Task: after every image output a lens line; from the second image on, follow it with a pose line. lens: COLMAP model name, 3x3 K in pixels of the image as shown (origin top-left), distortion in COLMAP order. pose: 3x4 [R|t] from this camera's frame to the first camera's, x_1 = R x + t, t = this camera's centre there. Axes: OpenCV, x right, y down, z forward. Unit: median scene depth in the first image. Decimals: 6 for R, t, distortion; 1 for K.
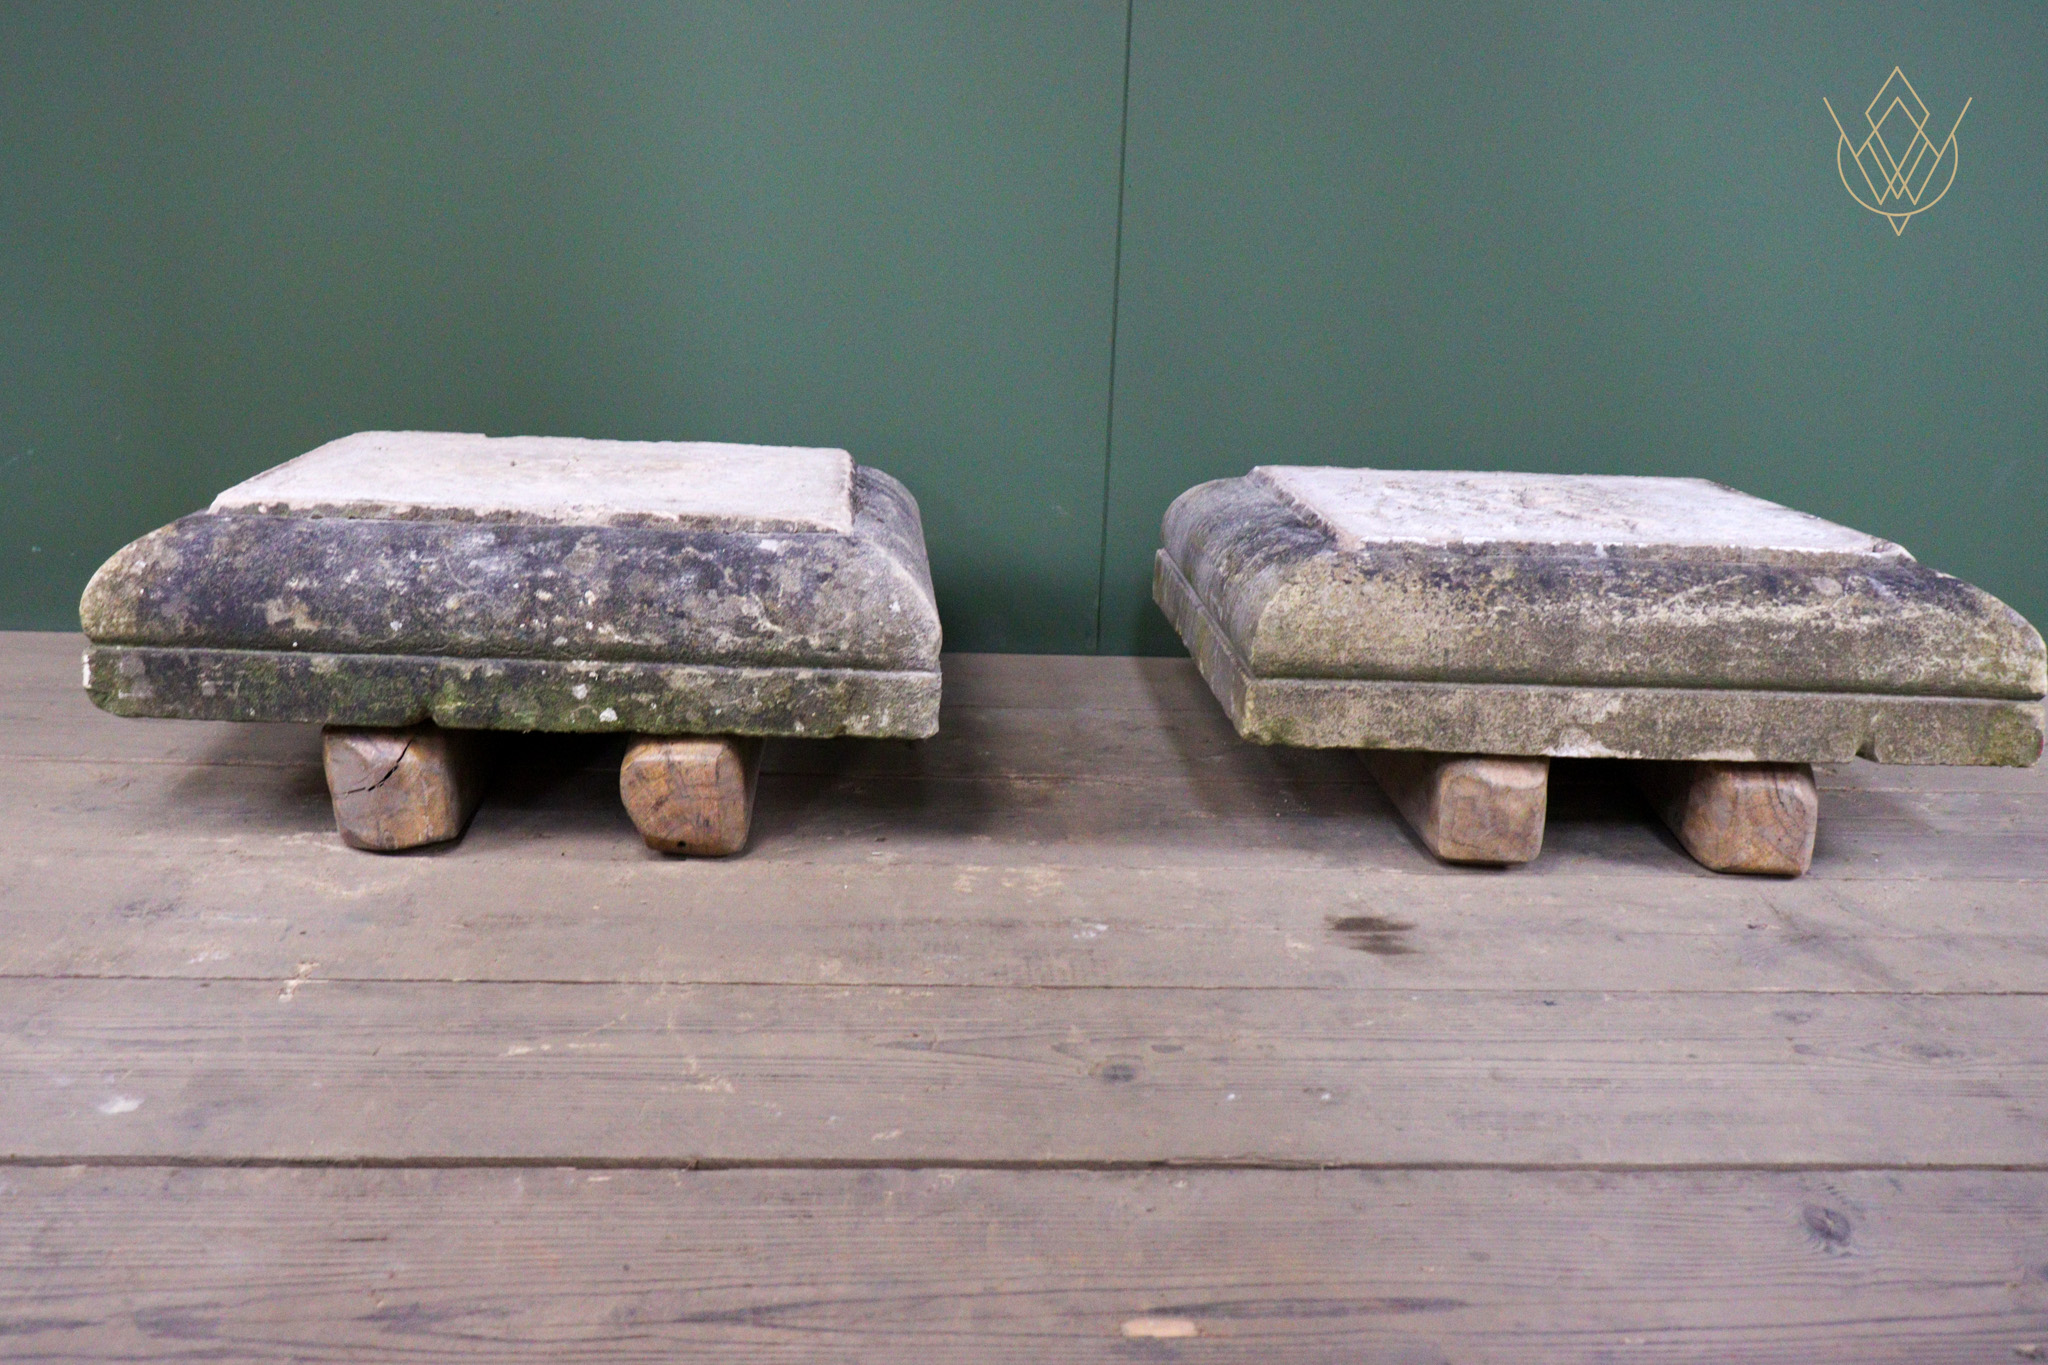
lens RADIAL K [[1841.5, 0, 1025.7], [0, 1841.5, 689.7], [0, 0, 1]] dist [0.002055, -0.003118]
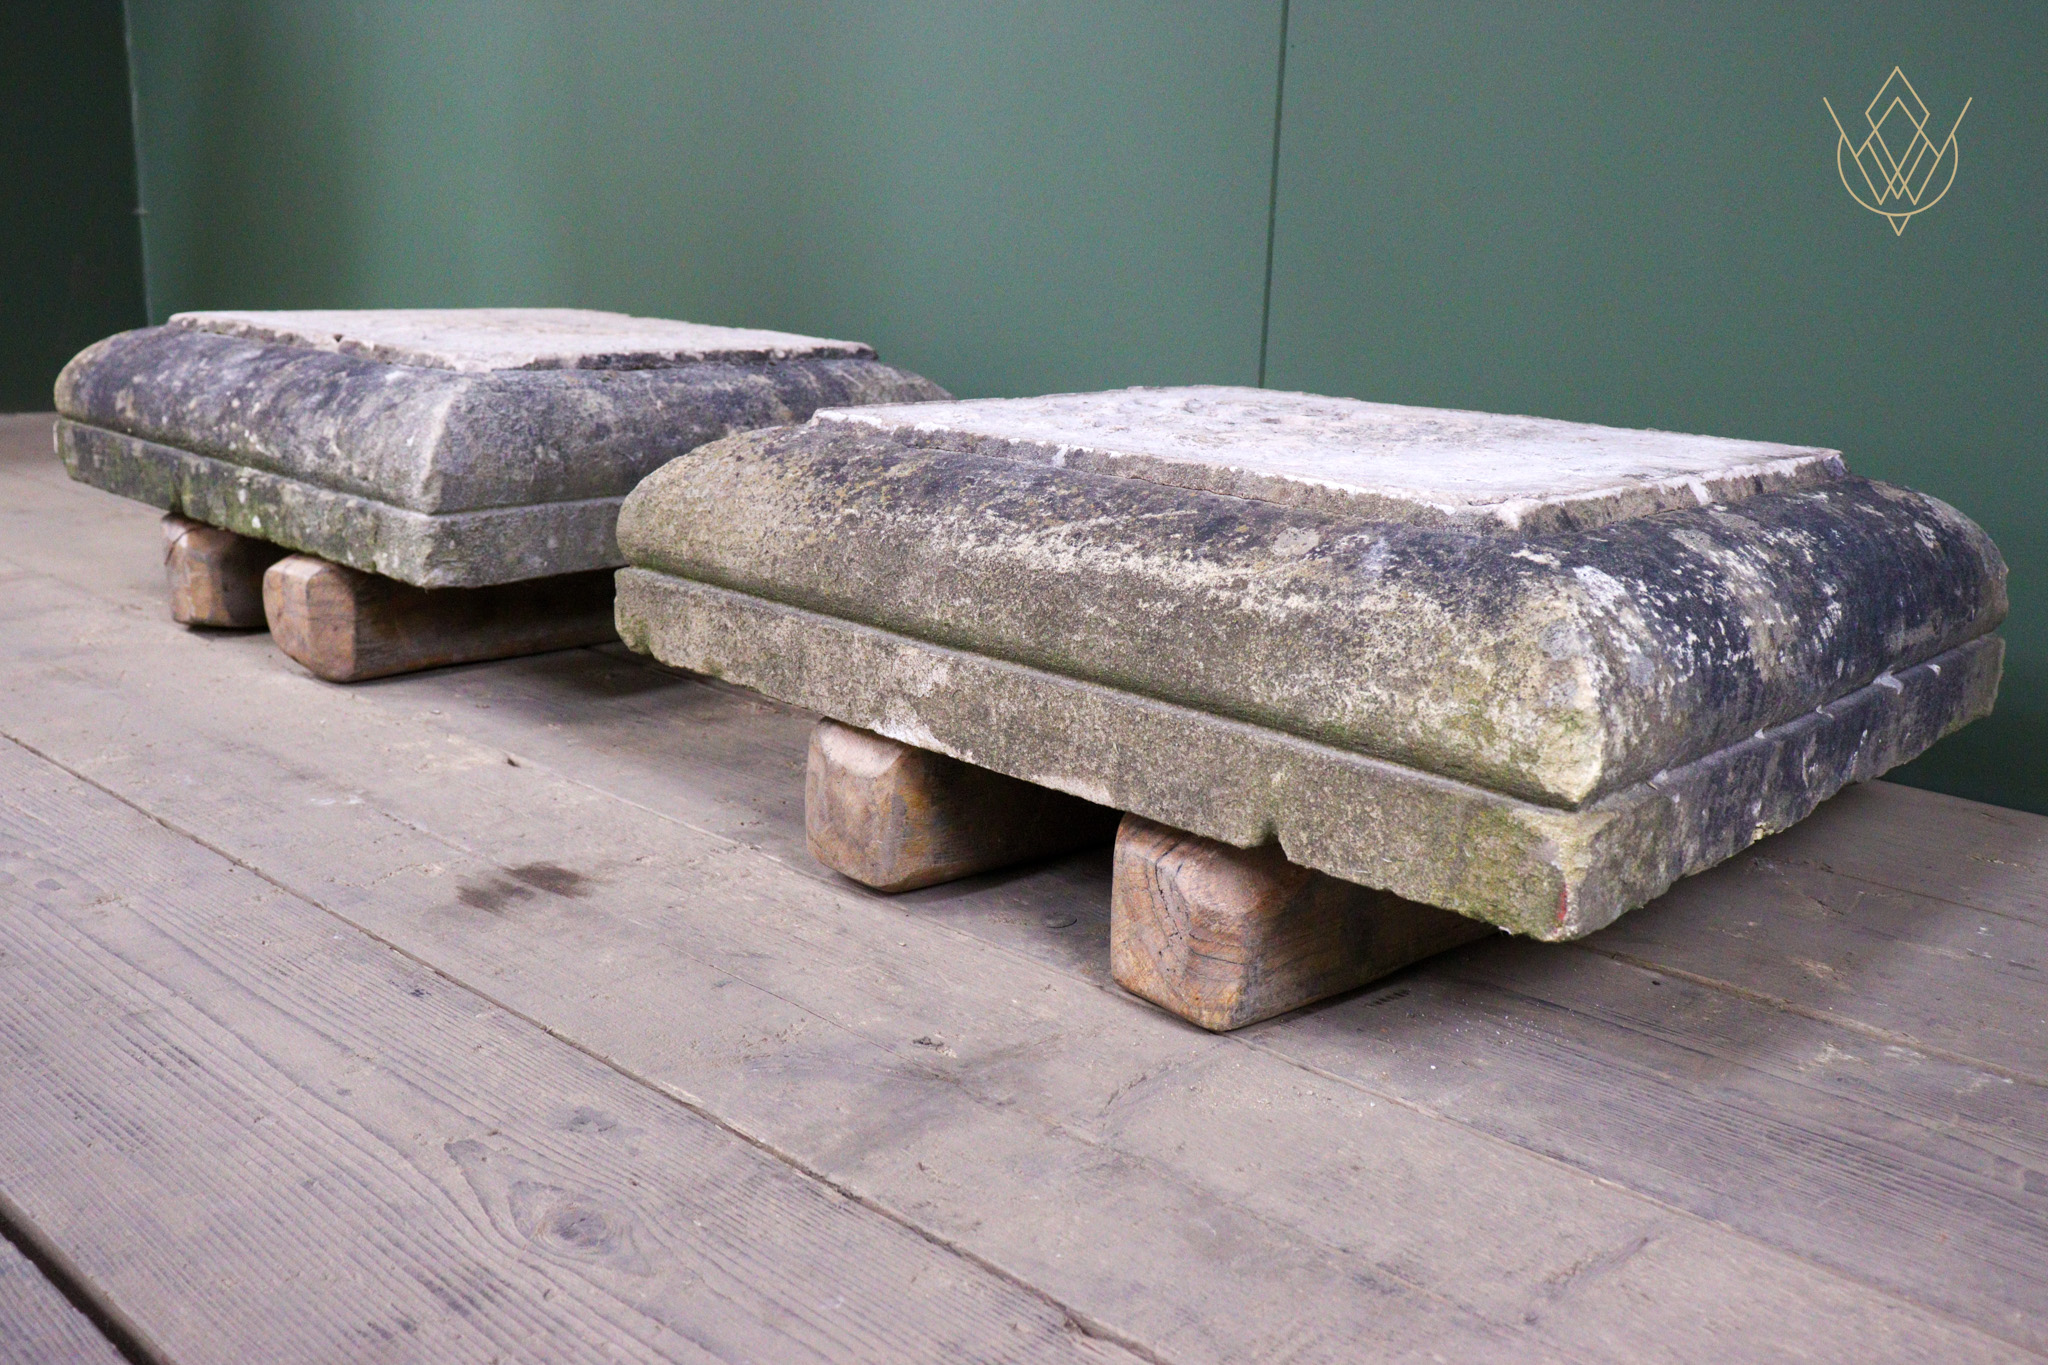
lens RADIAL K [[1841.5, 0, 1021.2], [0, 1841.5, 683.6], [0, 0, 1]] dist [0.002055, -0.003118]
pose [[0.693217, 0.162595, -0.702149, 0.819134], [-0.193639, 0.980417, 0.035857, -0.017762], [0.694229, 0.111106, 0.711127, 0.558962]]
